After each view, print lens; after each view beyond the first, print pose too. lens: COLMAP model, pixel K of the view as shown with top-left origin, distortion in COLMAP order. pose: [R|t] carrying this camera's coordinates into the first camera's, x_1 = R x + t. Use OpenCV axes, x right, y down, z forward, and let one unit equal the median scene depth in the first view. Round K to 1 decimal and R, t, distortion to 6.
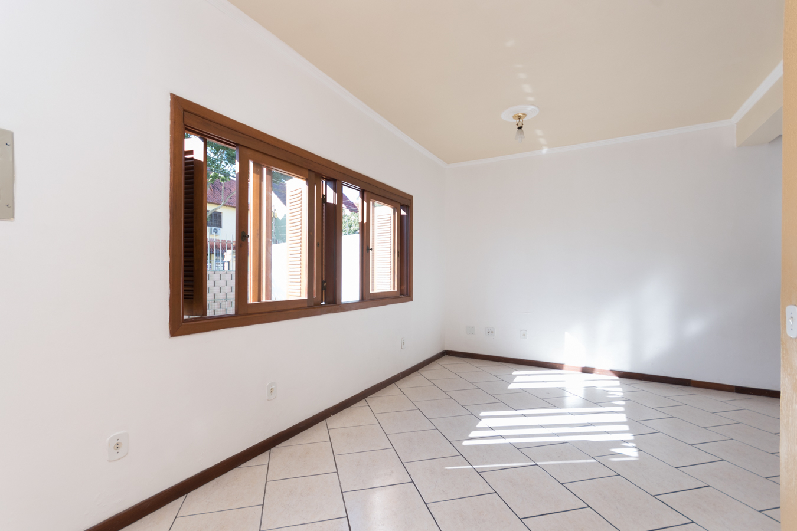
lens RADIAL K [[351.2, 0, 385.0], [0, 351.2, 275.3], [0, 0, 1]] dist [0.000584, 0.001258]
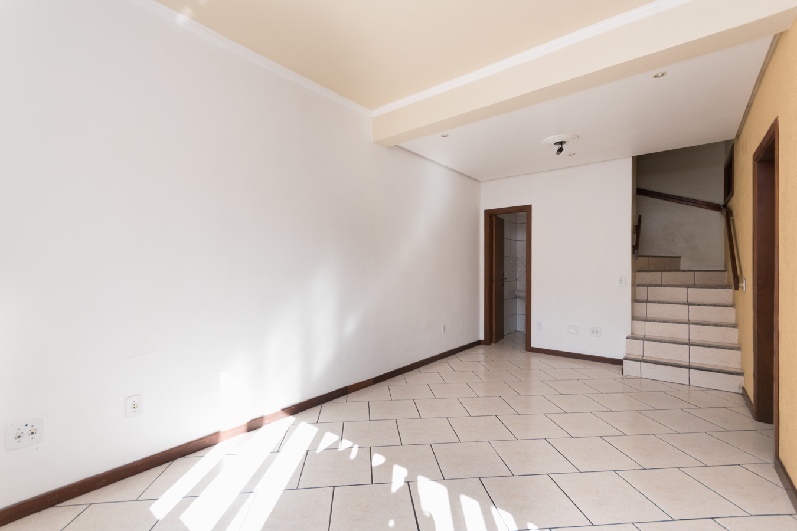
lens RADIAL K [[351.2, 0, 397.1], [0, 351.2, 264.7], [0, 0, 1]] dist [0.000584, 0.001258]
pose [[0.143024, 0.006420, 0.989698, 0.008725], [0.003004, 0.999972, -0.006921, -0.002252], [-0.989715, 0.003963, 0.143001, 0.789711]]
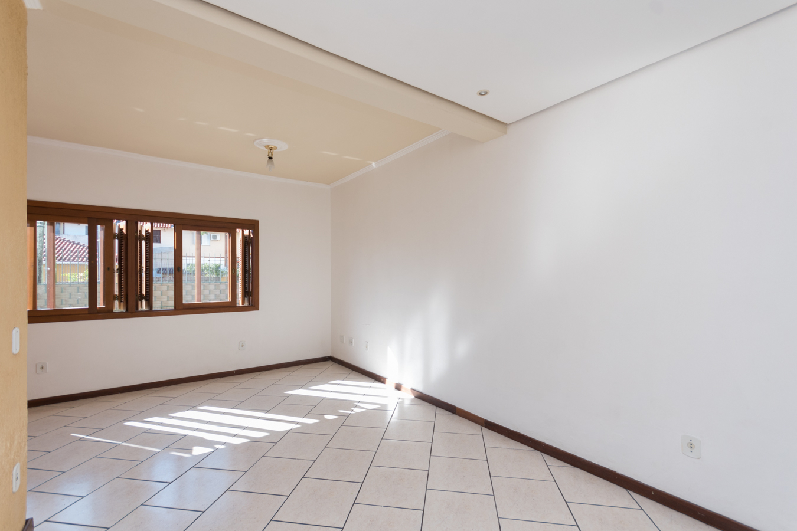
lens RADIAL K [[351.2, 0, 404.1], [0, 351.2, 275.7], [0, 0, 1]] dist [0.000584, 0.001258]
pose [[0.924942, -0.006621, -0.380051, 1.137021], [0.004637, 0.999970, -0.006136, -0.035048], [0.380080, 0.003914, 0.924945, 0.128623]]
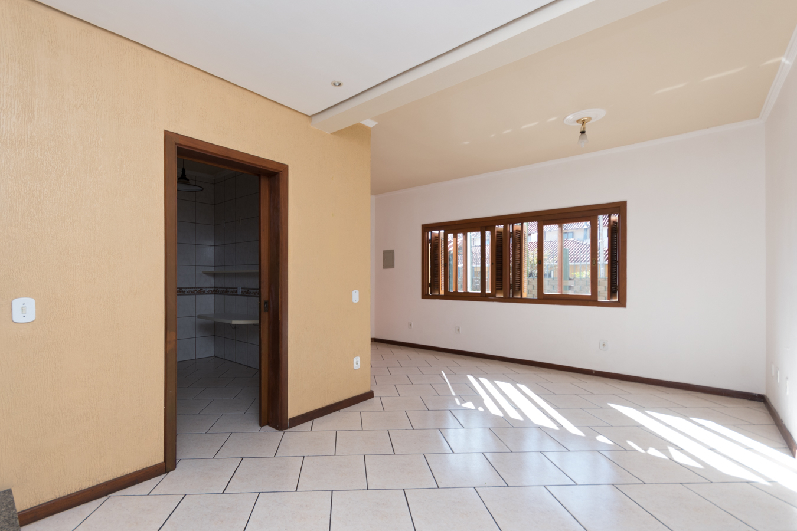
lens RADIAL K [[370.9, 0, 355.4], [0, 370.9, 279.9], [0, 0, 1]] dist [0.014369, -0.000349]
pose [[-0.203434, 0.002650, -0.979085, 1.472615], [-0.002534, 0.999992, 0.003233, -0.004267], [0.979085, 0.003138, -0.203425, 0.560836]]
